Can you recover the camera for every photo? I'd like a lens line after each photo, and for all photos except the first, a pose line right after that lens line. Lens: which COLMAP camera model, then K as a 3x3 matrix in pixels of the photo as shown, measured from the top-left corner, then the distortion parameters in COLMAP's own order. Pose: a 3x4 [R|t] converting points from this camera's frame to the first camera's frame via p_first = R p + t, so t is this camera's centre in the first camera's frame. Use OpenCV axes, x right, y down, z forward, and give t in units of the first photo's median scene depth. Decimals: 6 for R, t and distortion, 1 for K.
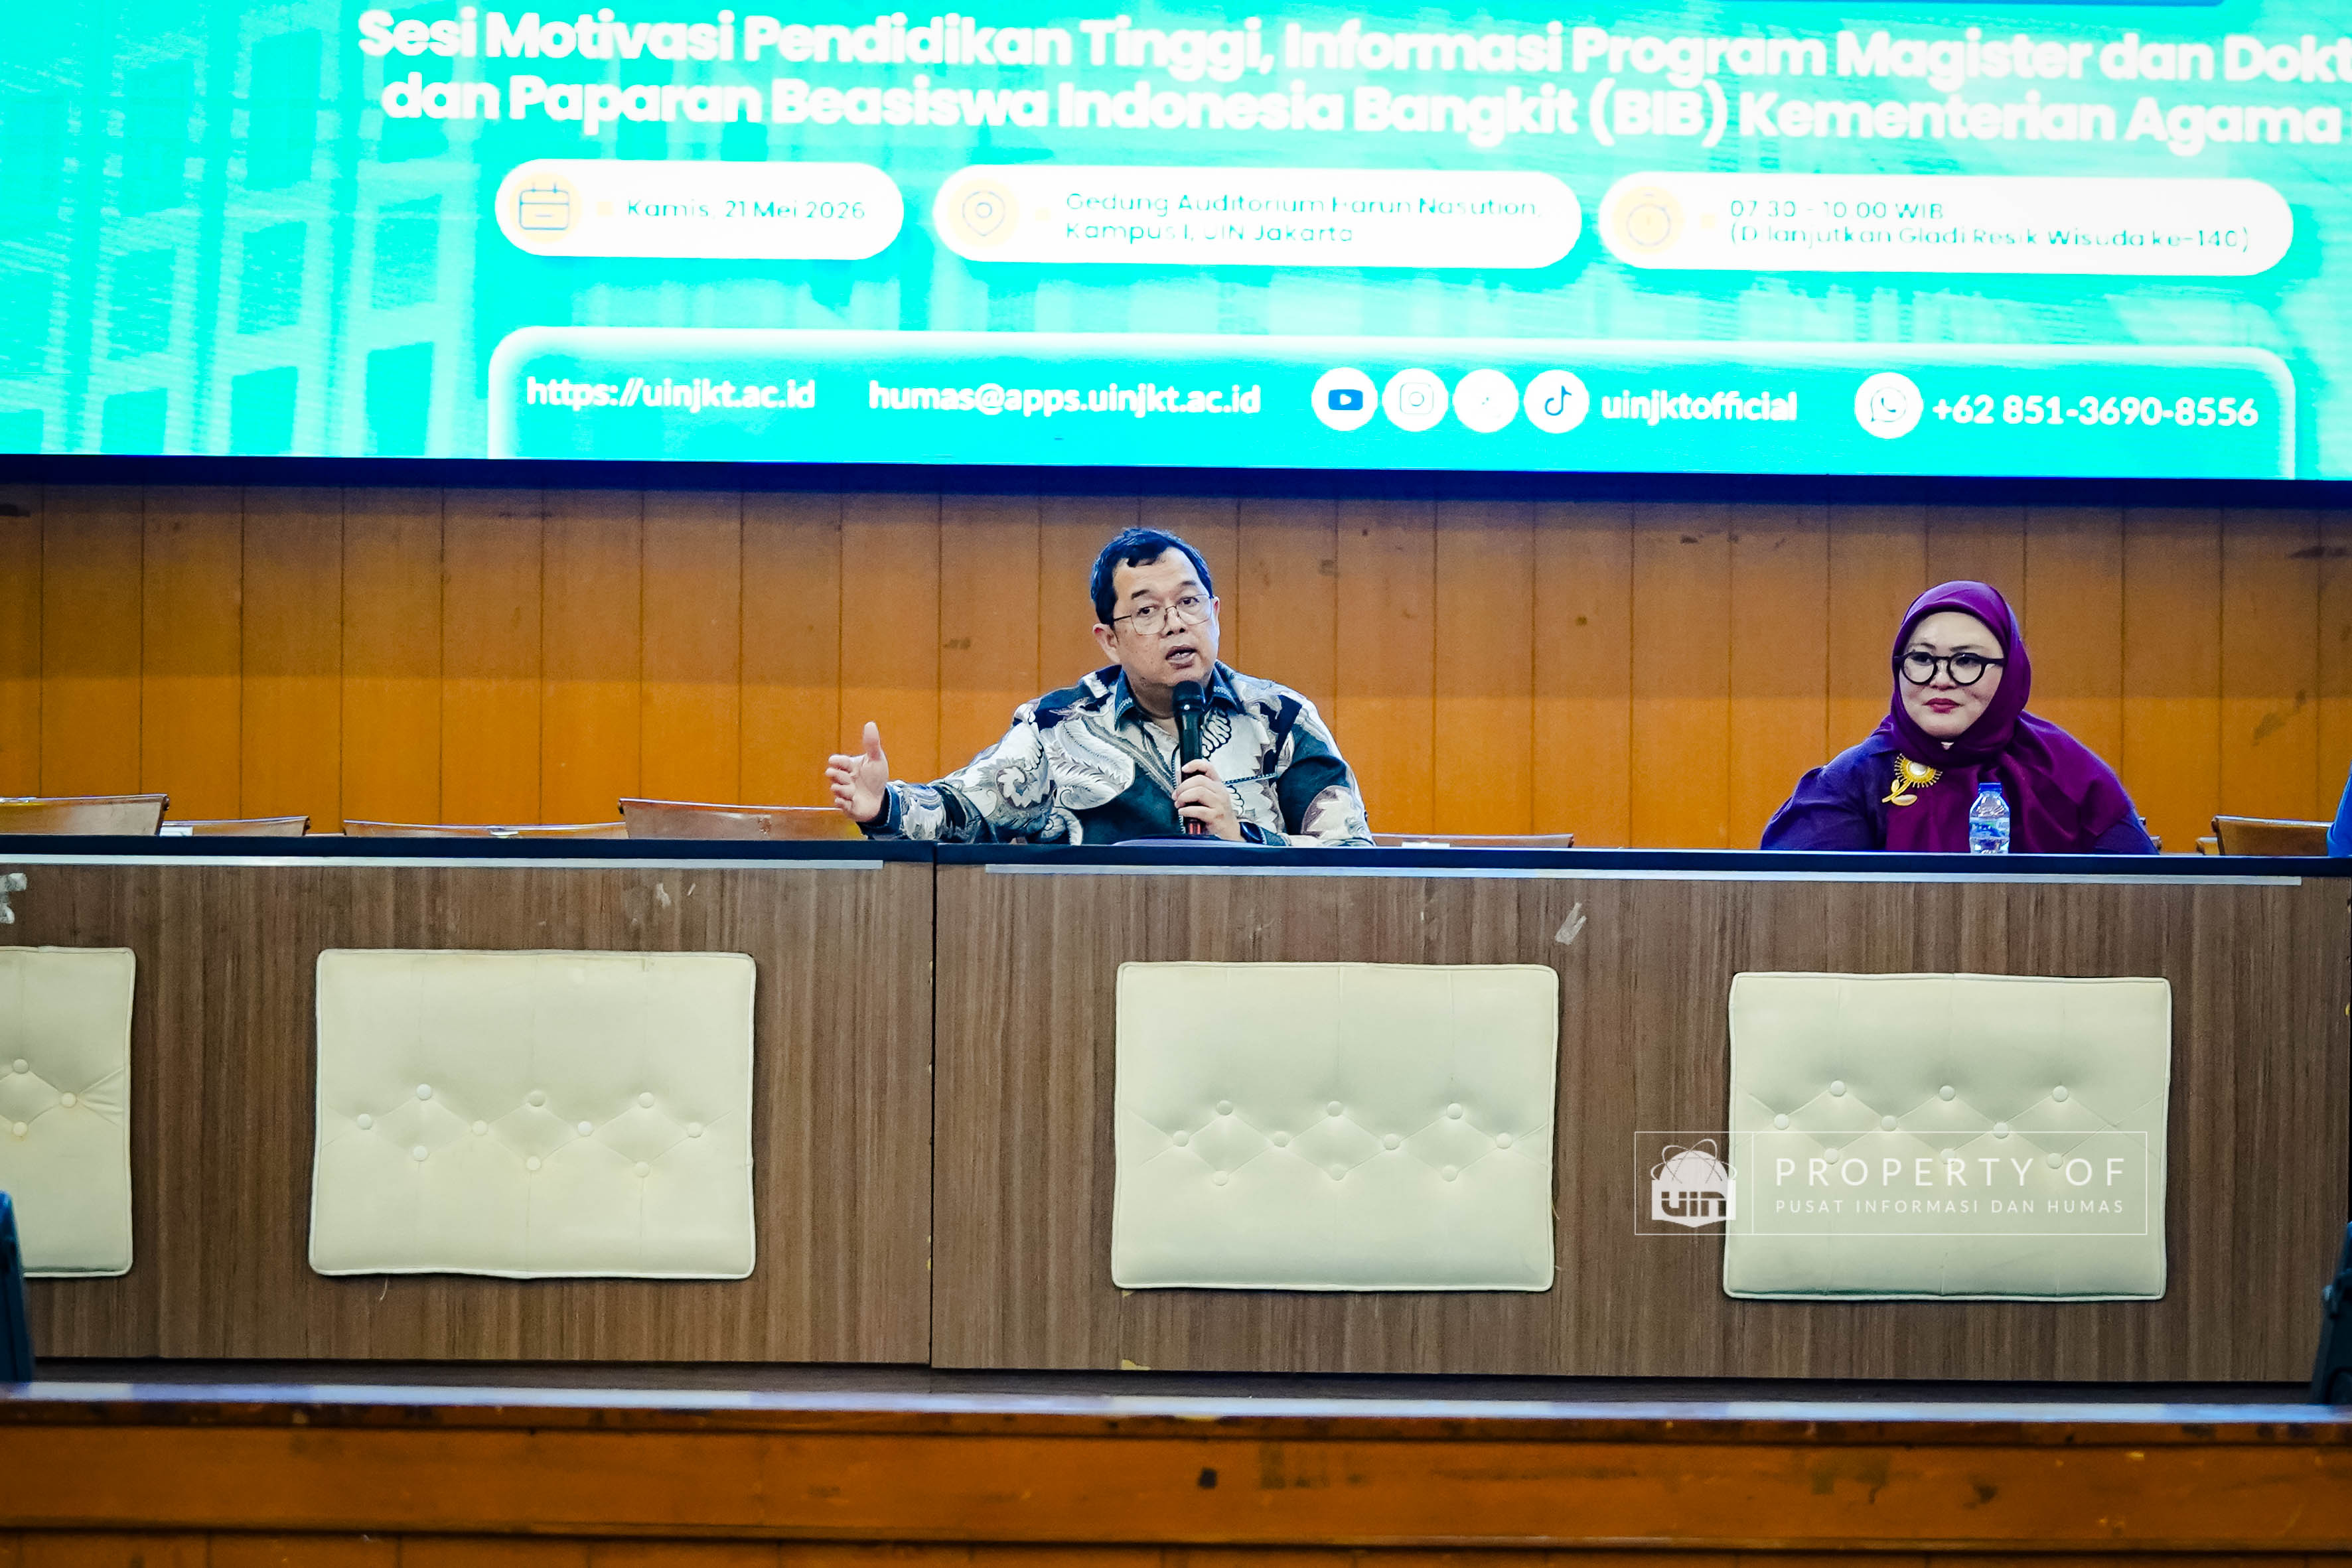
lens RADIAL K [[7441.4, 0, 1097.7], [0, 7441.4, 843.0], [0, 0, 1]] dist [-0.037985, -0.498089]
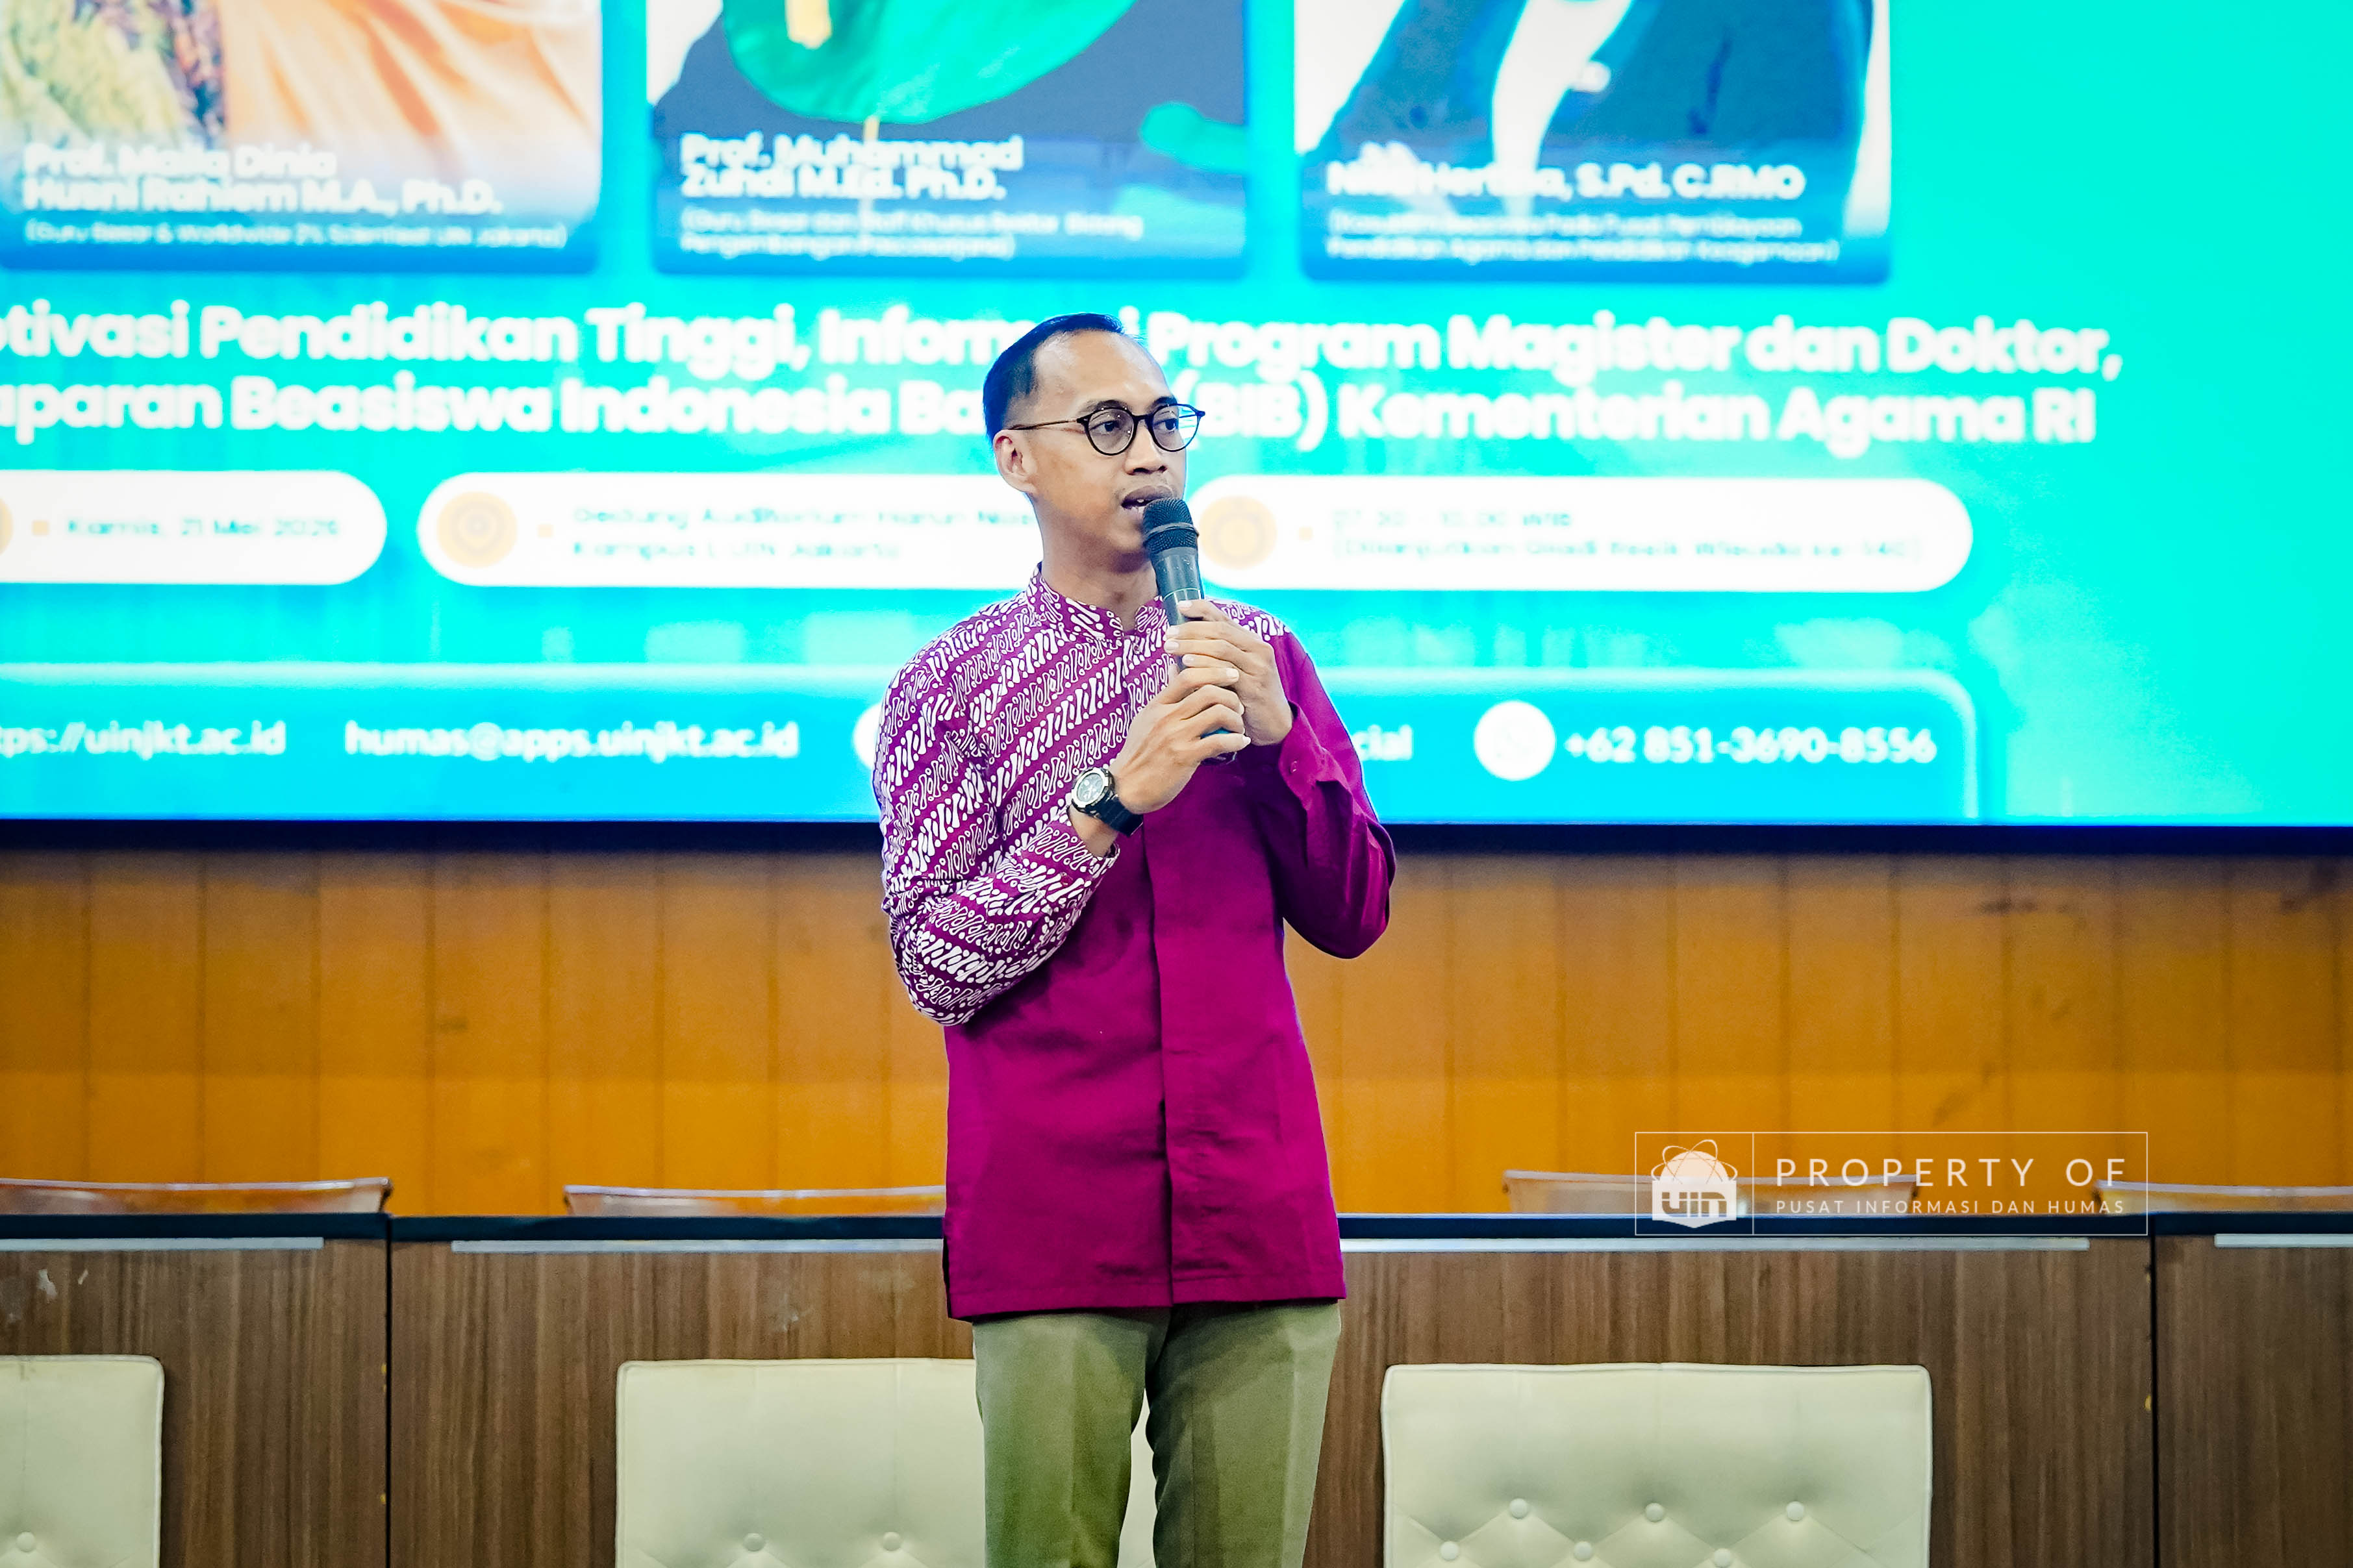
lens RADIAL K [[7320.8, 0, 979.5], [0, 7320.8, 784.8], [0, 0, 1]] dist [-0.016808, -0.481792]
pose [[0.998942, -0.008192, 0.045260, 0.004397], [0.011467, 0.997298, -0.072559, 0.008095], [-0.044543, 0.073001, 0.996337, 0.145594]]
